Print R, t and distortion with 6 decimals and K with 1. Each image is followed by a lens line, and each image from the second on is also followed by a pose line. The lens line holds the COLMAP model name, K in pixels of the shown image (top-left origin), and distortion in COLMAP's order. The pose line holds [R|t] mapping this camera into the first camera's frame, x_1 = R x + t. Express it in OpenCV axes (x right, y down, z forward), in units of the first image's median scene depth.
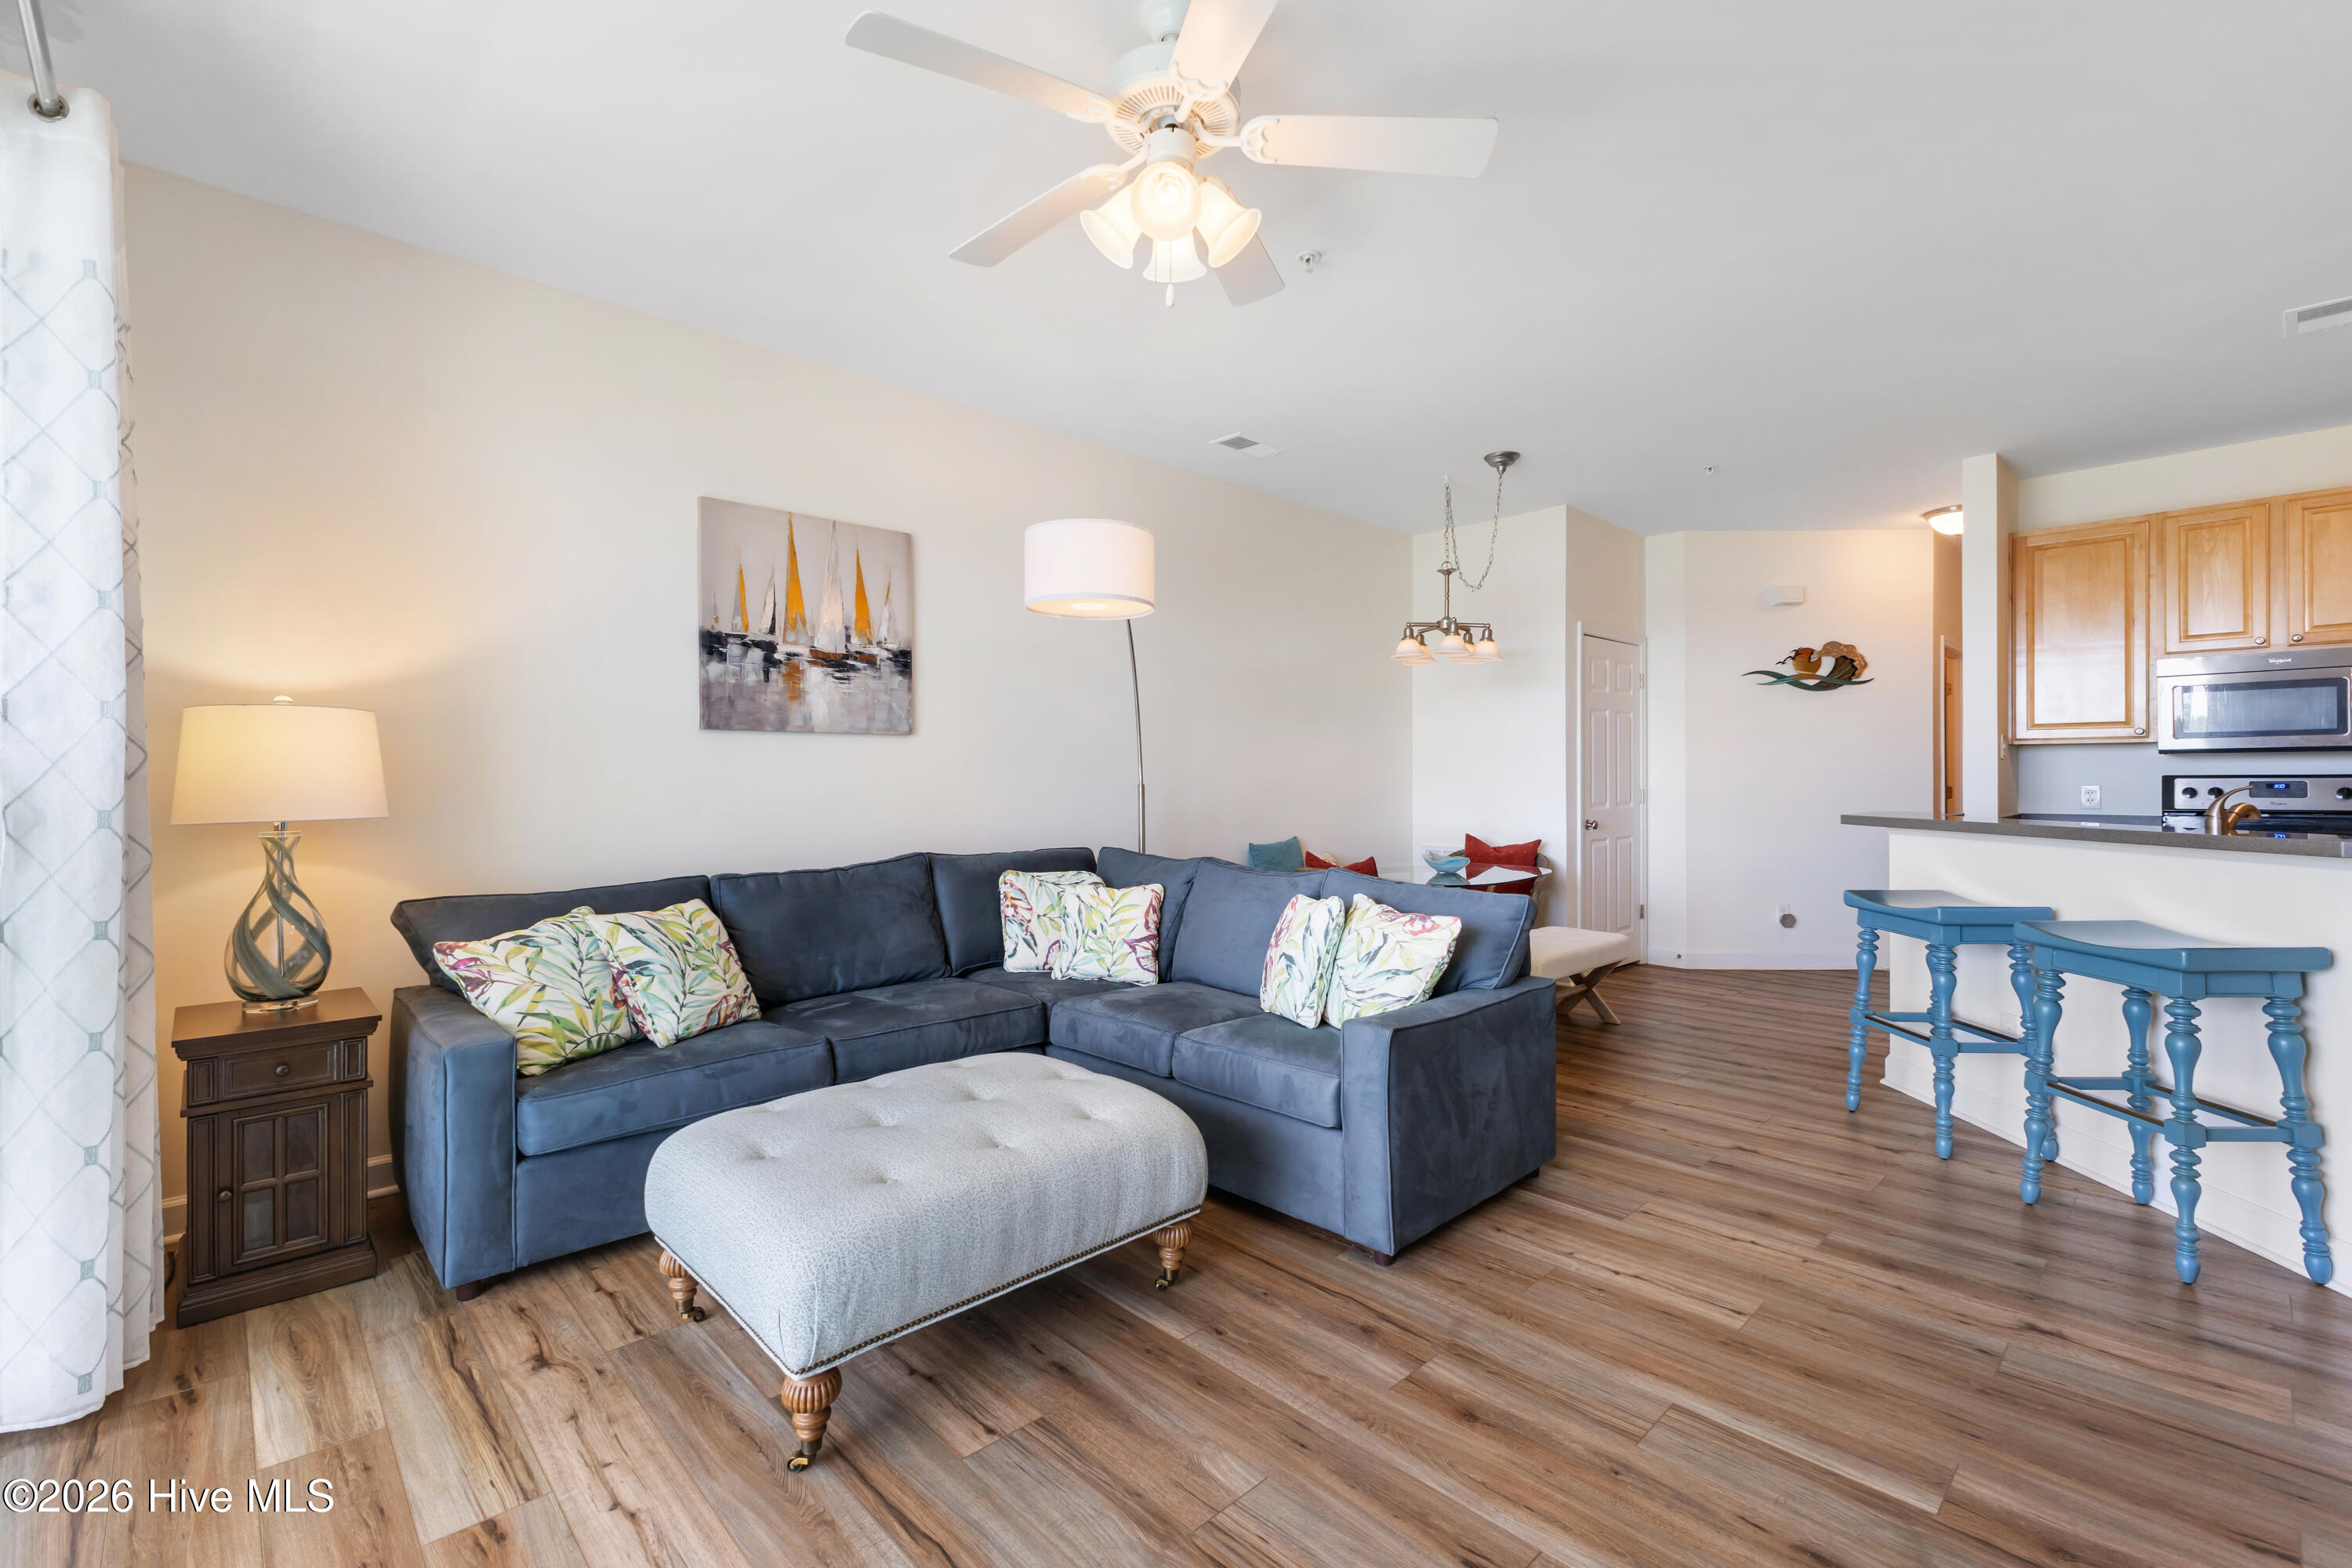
lens RADIAL K [[1012.2, 0, 1174.3], [0, 1012.2, 779.9], [0, 0, 1]] dist [0.013289, -0.004074]
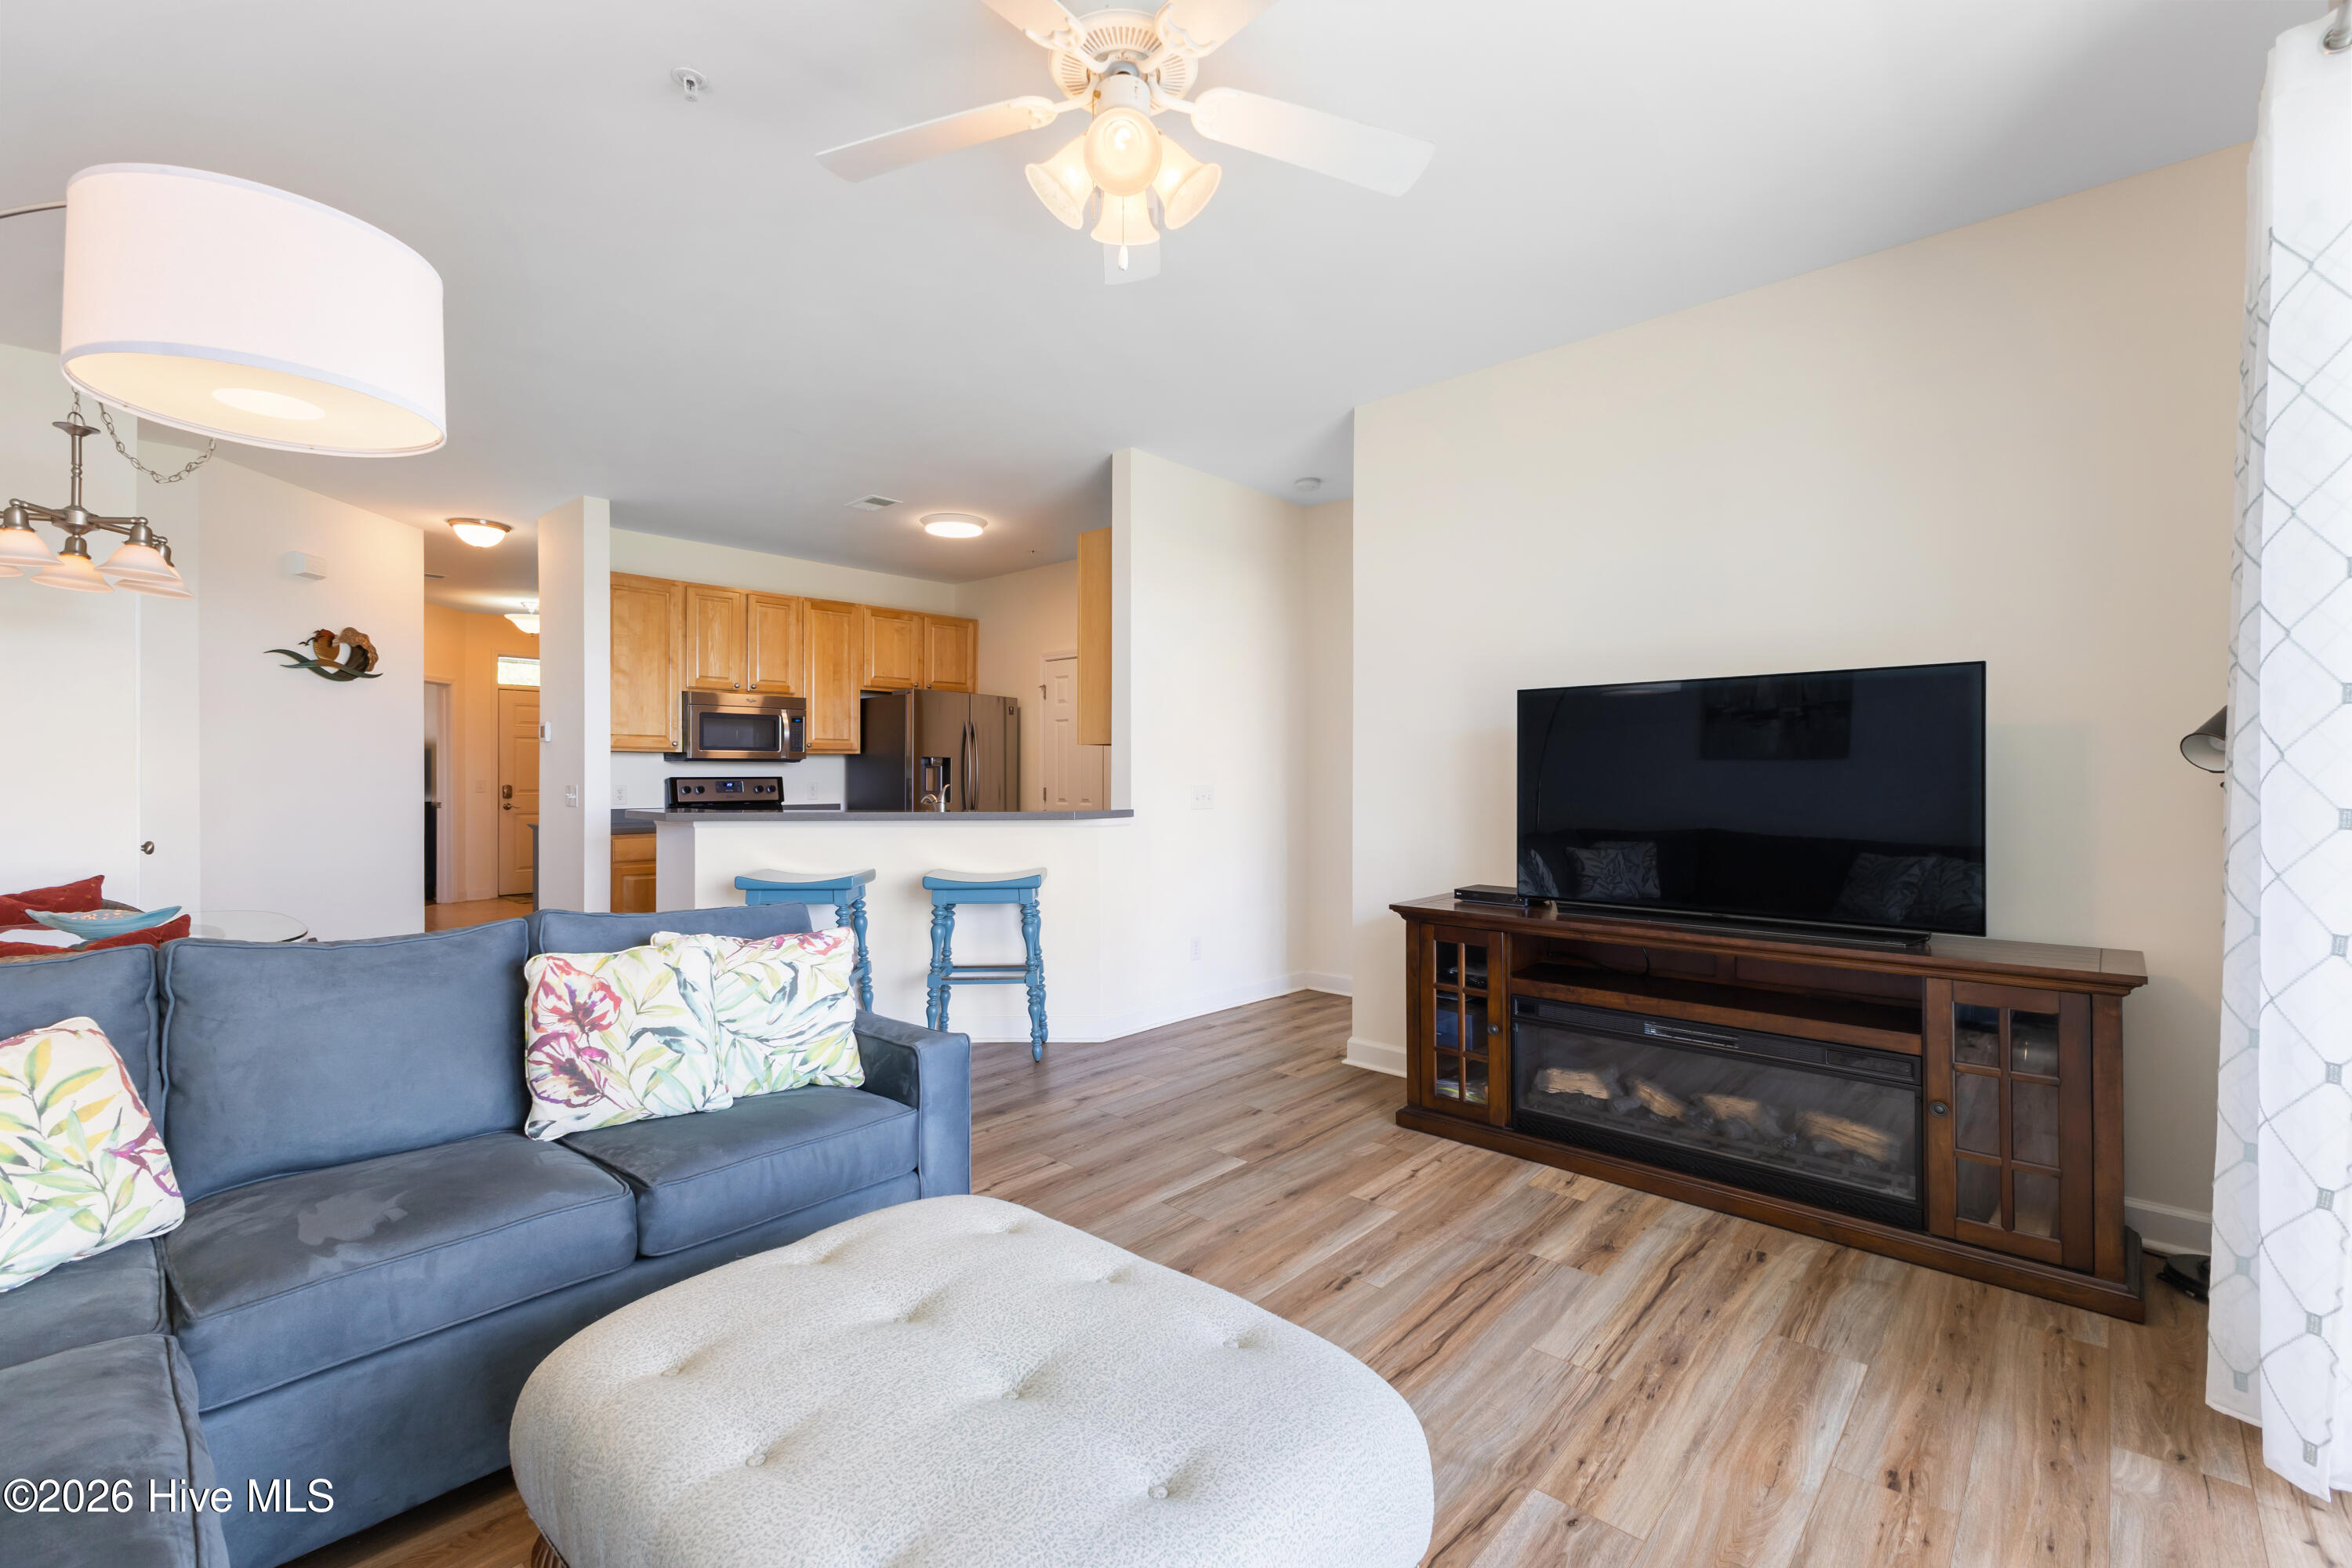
lens RADIAL K [[1012.2, 0, 1174.2], [0, 1012.2, 779.6], [0, 0, 1]] dist [0.013289, -0.004074]
pose [[-0.066537, -0.000890, 0.997784, -0.504139], [0.001709, 0.999998, 0.001006, -0.001857], [-0.997782, 0.001772, -0.066536, 0.553831]]
